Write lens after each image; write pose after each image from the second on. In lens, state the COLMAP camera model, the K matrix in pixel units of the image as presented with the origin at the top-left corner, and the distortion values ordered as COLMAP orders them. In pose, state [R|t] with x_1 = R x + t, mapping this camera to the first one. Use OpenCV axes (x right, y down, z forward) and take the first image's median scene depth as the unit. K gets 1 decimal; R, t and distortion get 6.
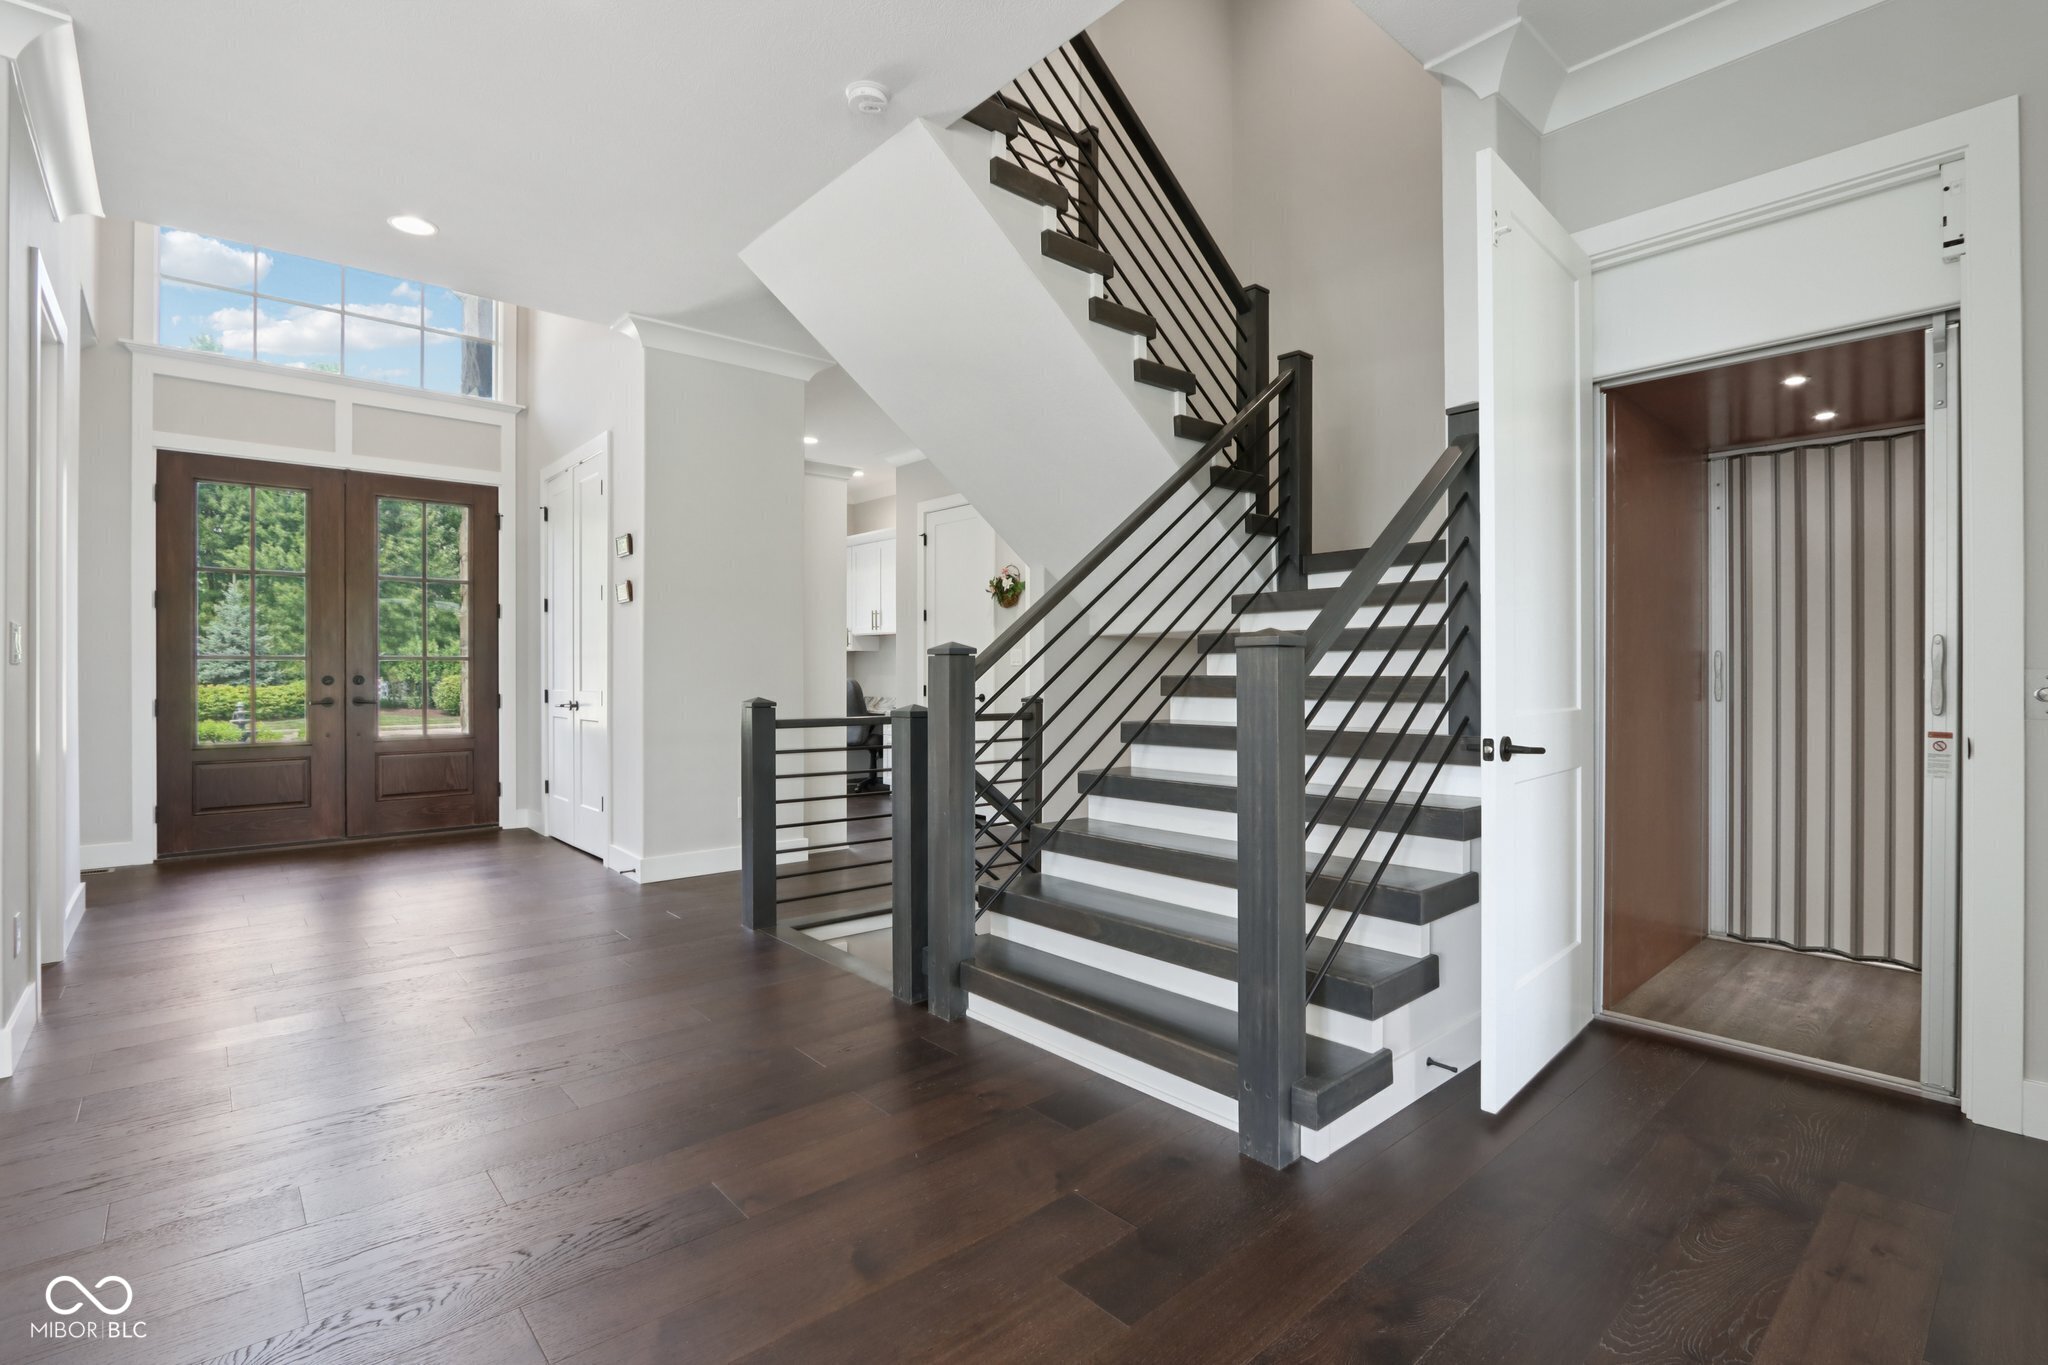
lens RADIAL K [[953.0, 0, 1027.8], [0, 953.0, 676.2], [0, 0, 1]] dist [-0.017524, 0.000555]
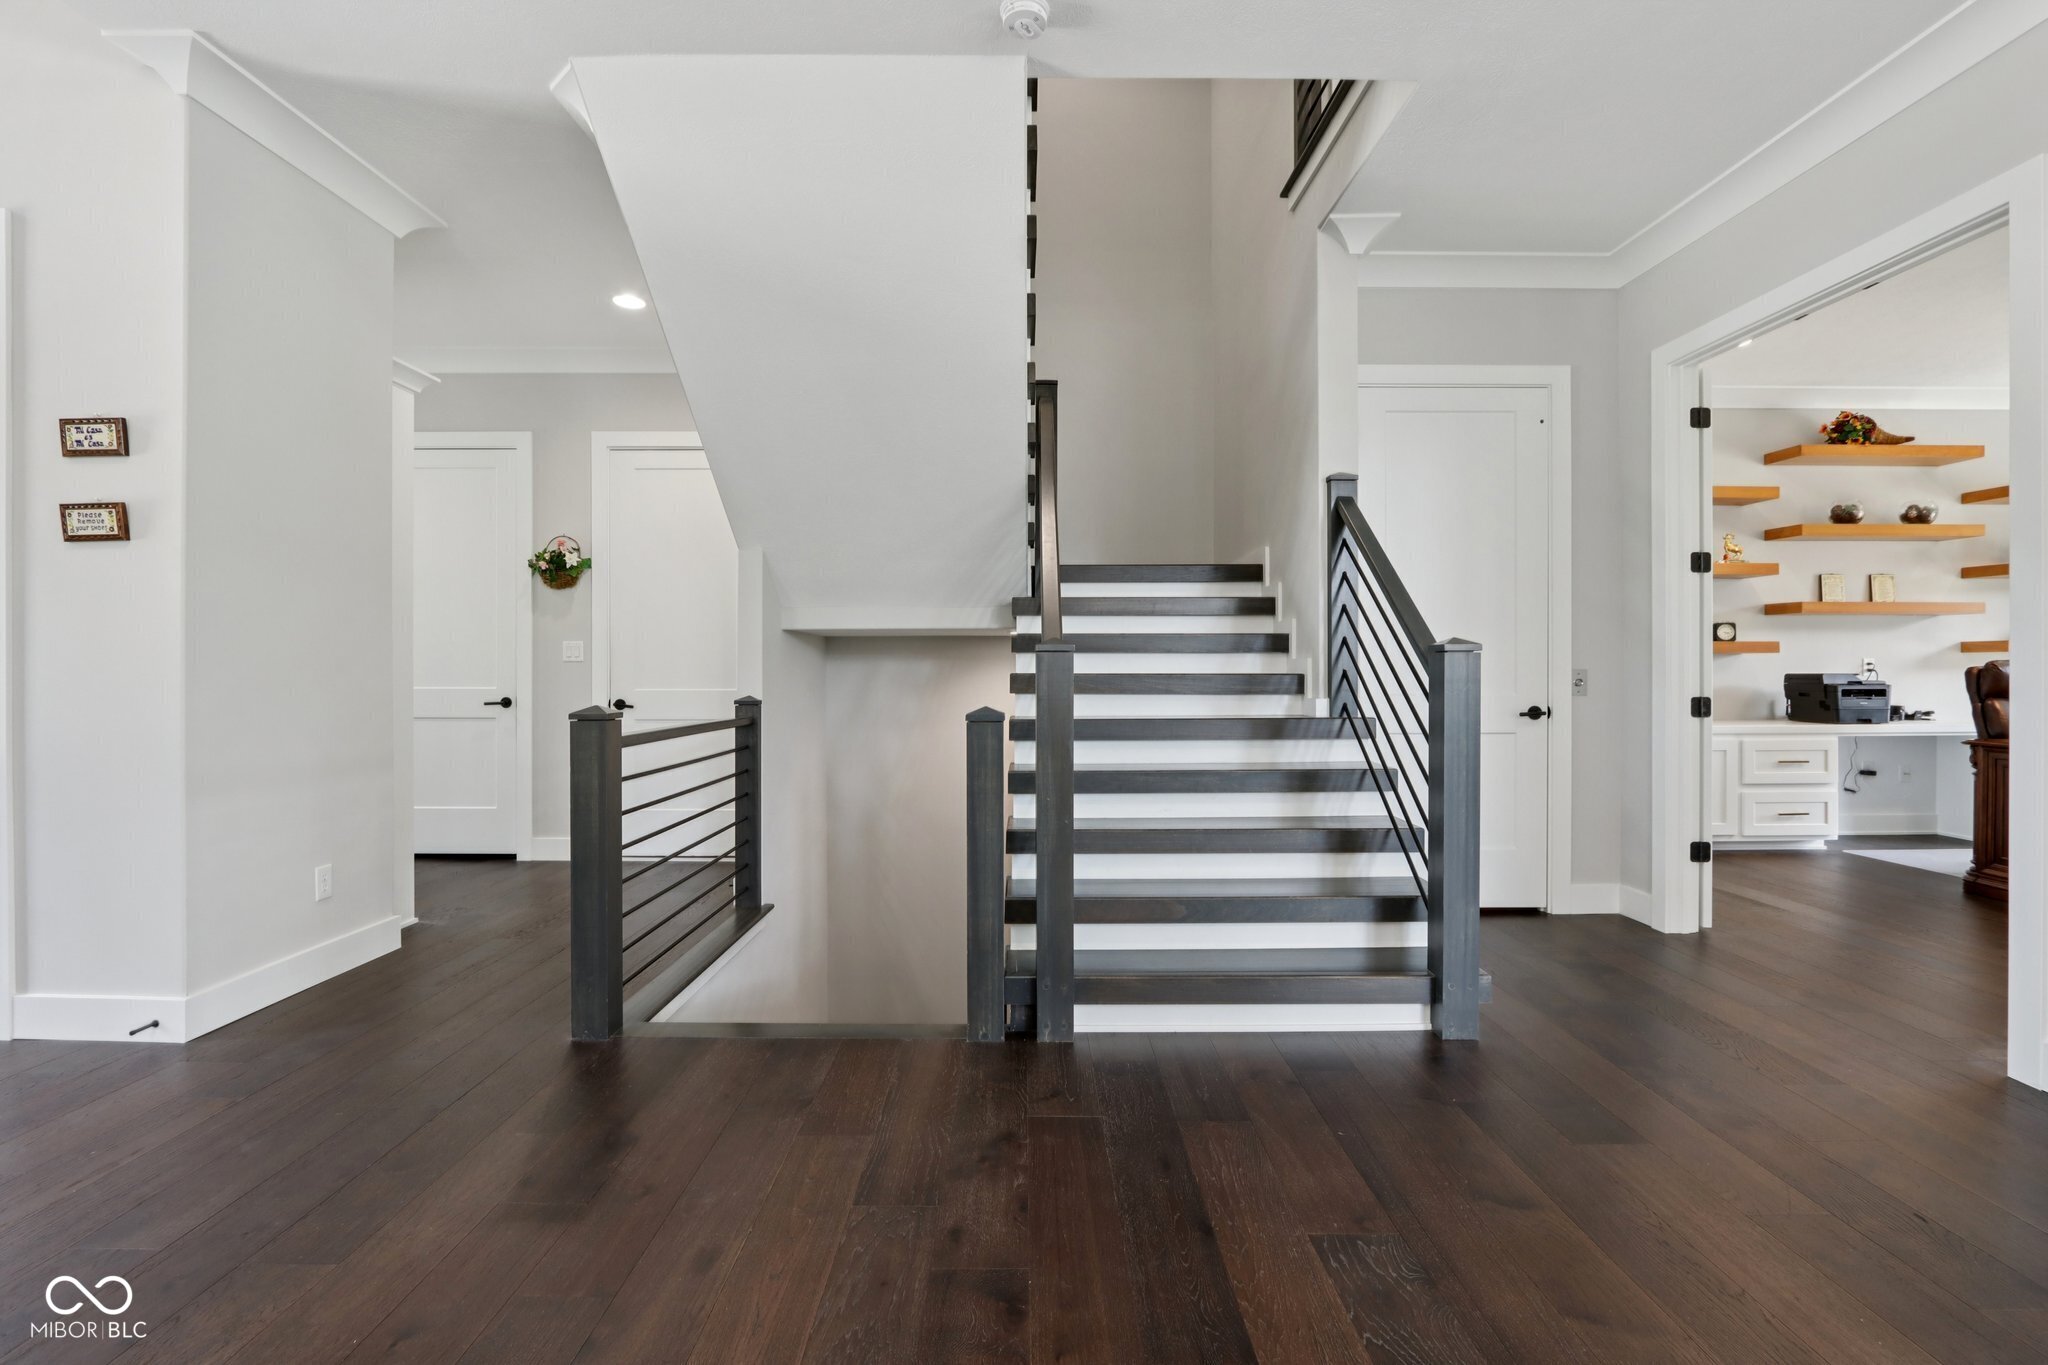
lens RADIAL K [[946.9, 0, 1019.3], [0, 946.9, 675.1], [0, 0, 1]] dist [-0.019454, 0.001110]
pose [[0.661831, -0.001578, 0.749651, -0.611090], [0.000912, 0.999999, 0.001300, 0.000018], [-0.749653, -0.000177, 0.661832, 0.316750]]
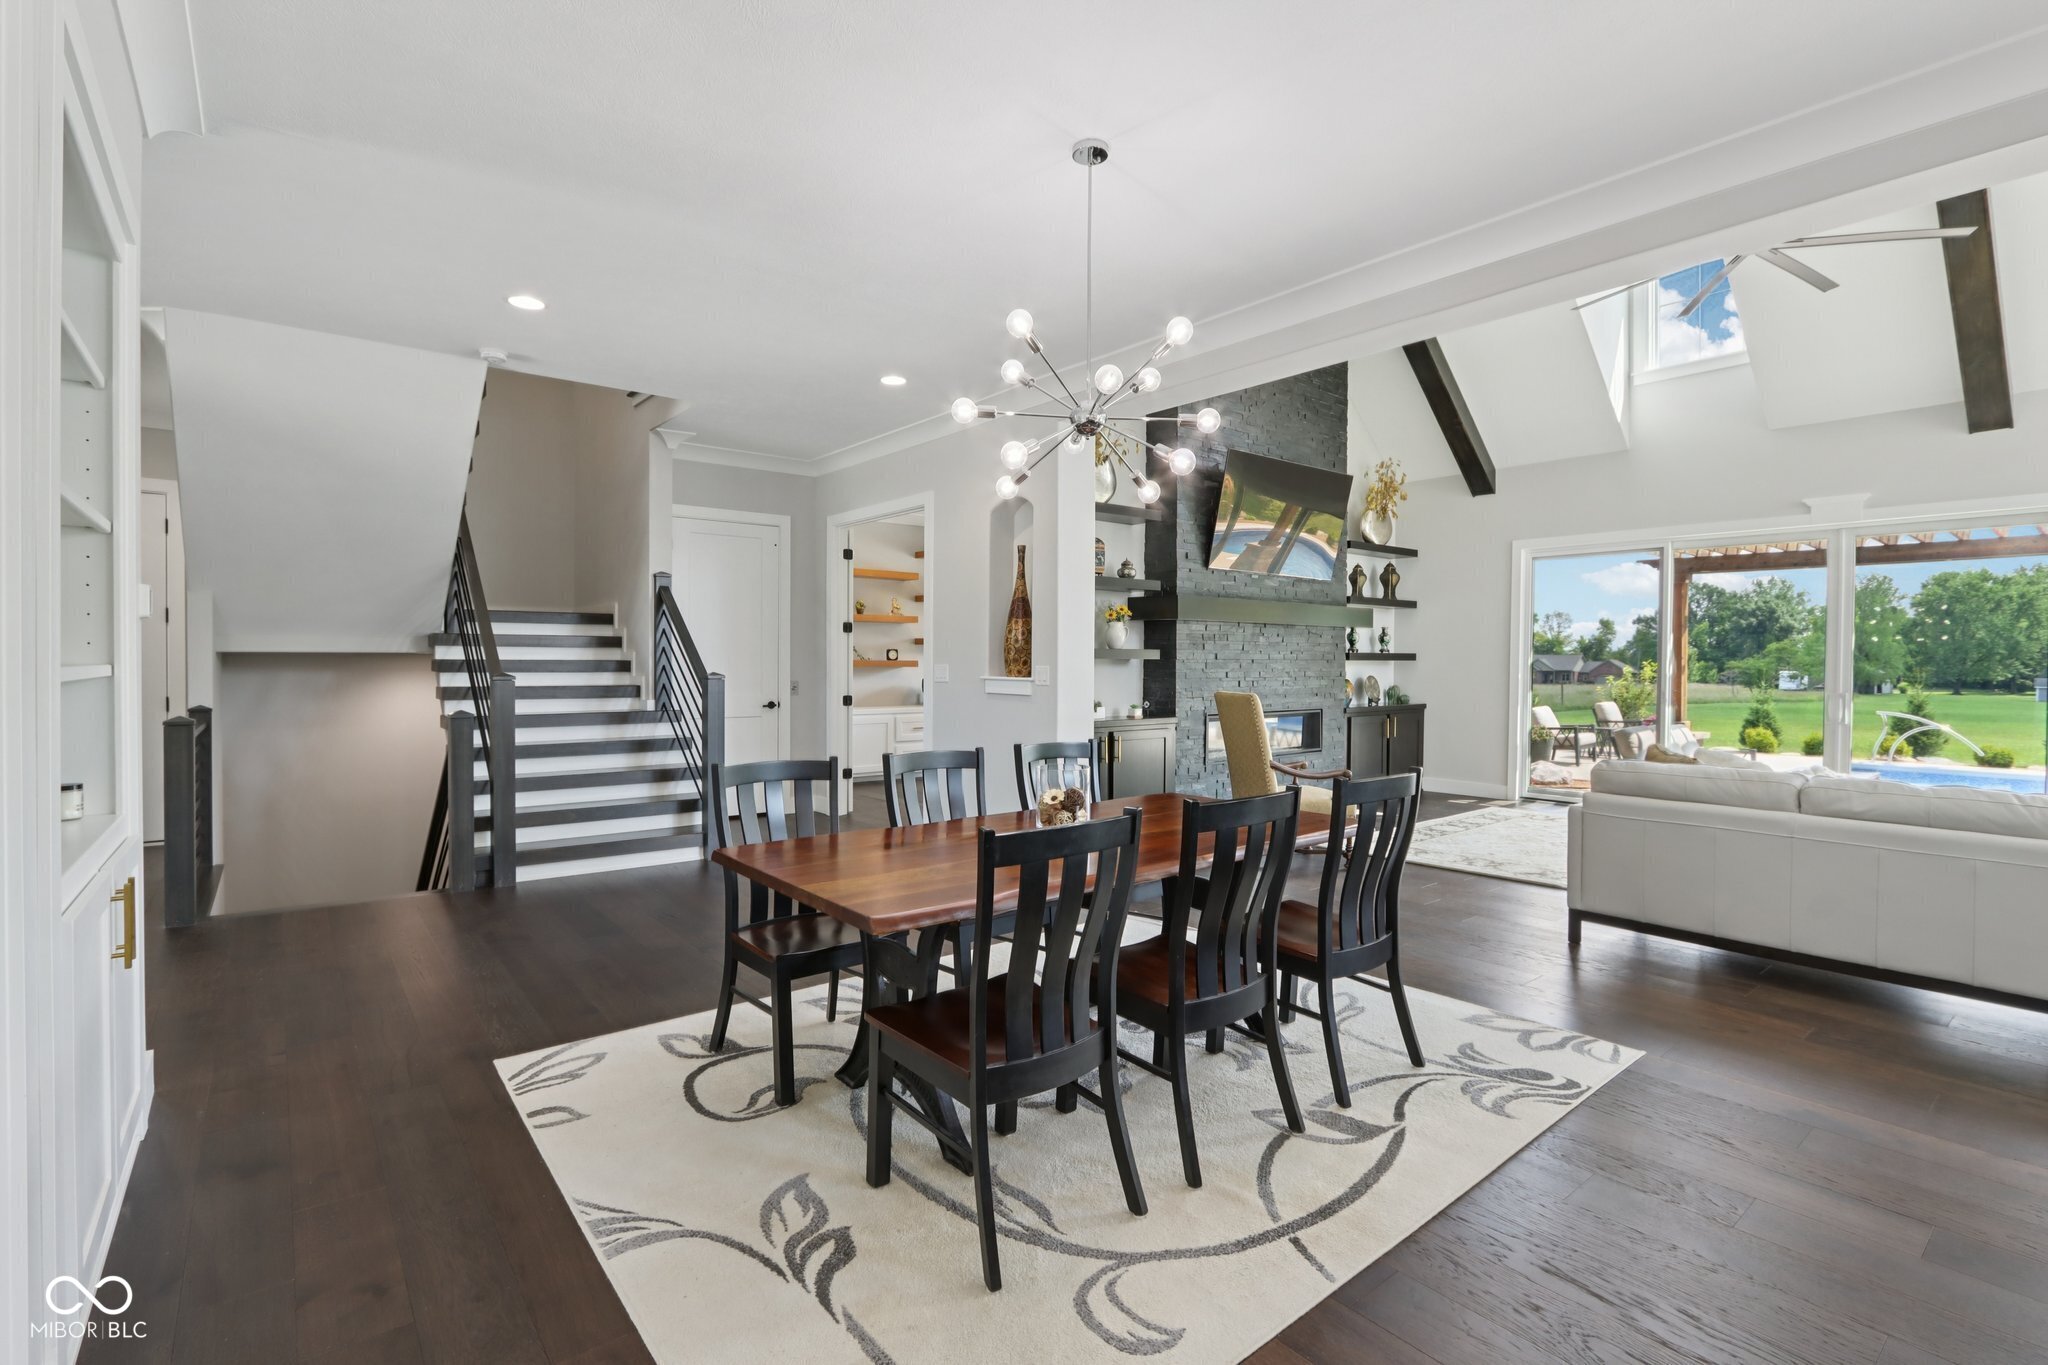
lens RADIAL K [[953.0, 0, 1027.8], [0, 953.0, 676.2], [0, 0, 1]] dist [-0.017524, 0.000555]
pose [[0.044091, -0.012850, 0.998945, -1.366517], [-0.004088, 0.999907, 0.013043, -0.042910], [-0.999019, -0.004659, 0.044035, -0.032045]]
